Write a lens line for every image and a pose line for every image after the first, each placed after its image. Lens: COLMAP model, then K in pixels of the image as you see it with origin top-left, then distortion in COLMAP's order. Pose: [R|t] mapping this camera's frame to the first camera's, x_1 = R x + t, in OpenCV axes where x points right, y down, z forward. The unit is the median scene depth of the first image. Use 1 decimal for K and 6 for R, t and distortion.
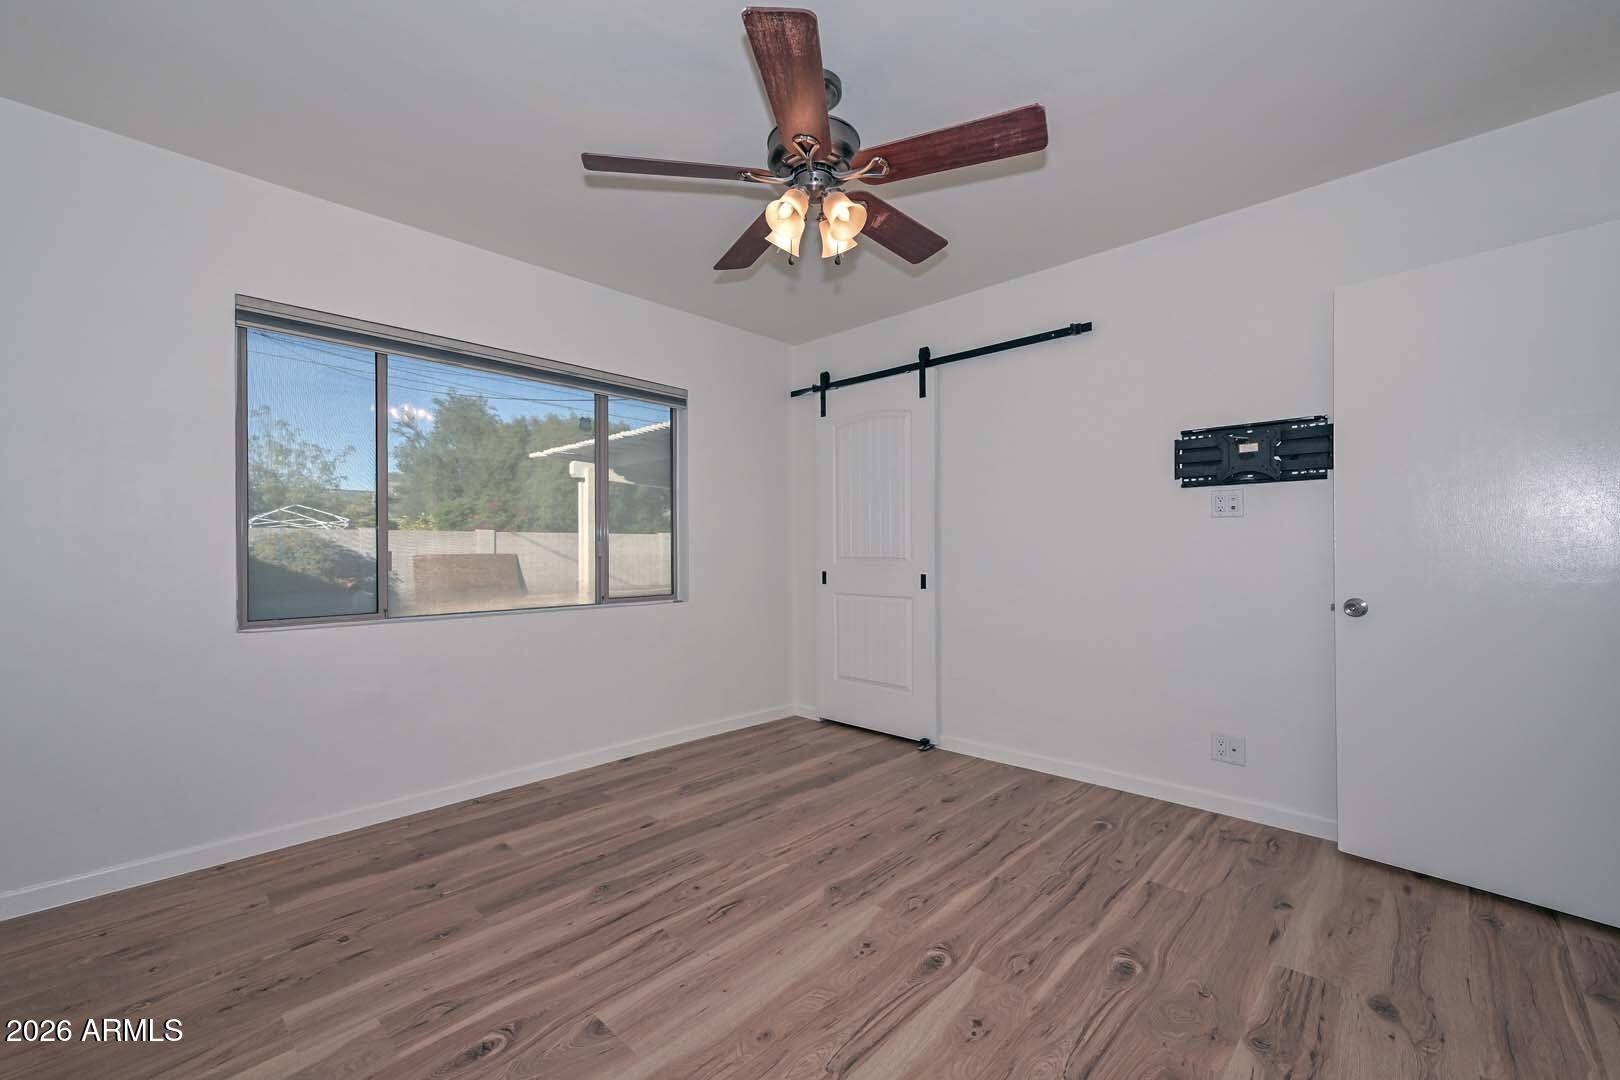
lens RADIAL K [[671.9, 0, 813.9], [0, 671.9, 542.7], [0, 0, 1]] dist [0.001361, 0.000503]
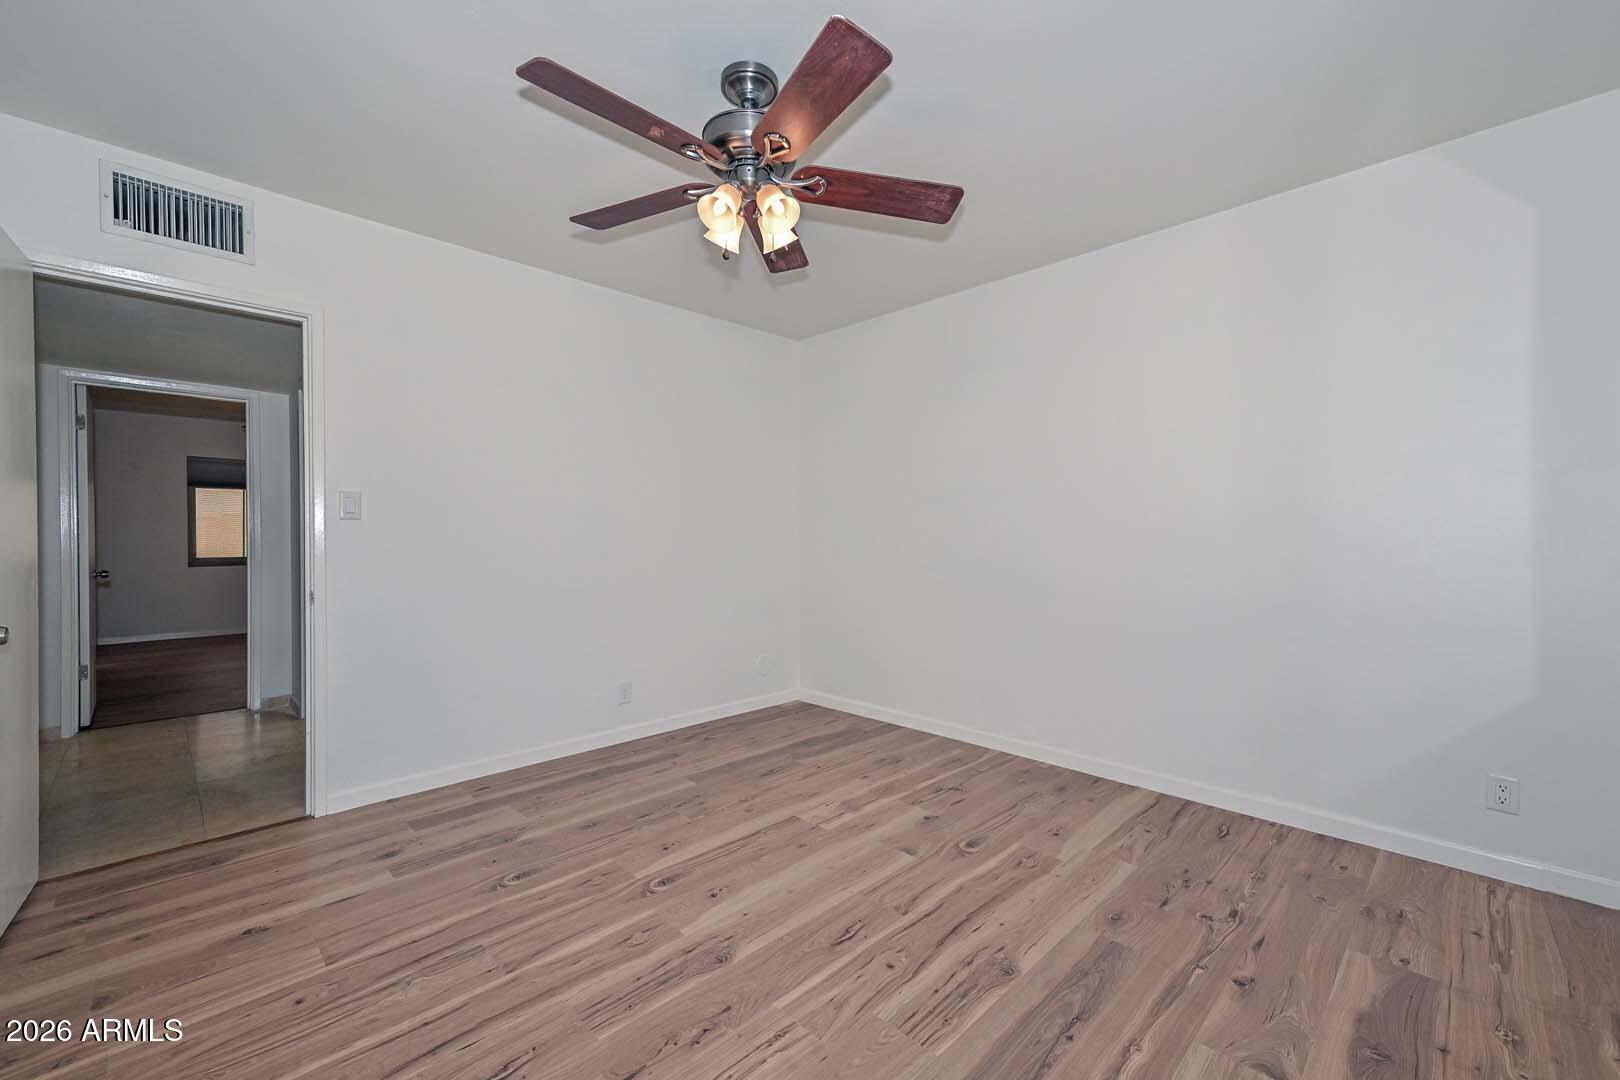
lens RADIAL K [[671.9, 0, 813.9], [0, 671.9, 542.7], [0, 0, 1]] dist [0.001361, 0.000503]
pose [[-0.999383, 0.007067, 0.034404, -0.123981], [0.006932, 0.999968, -0.004050, 0.008070], [-0.034432, -0.003809, -0.999400, 1.978242]]
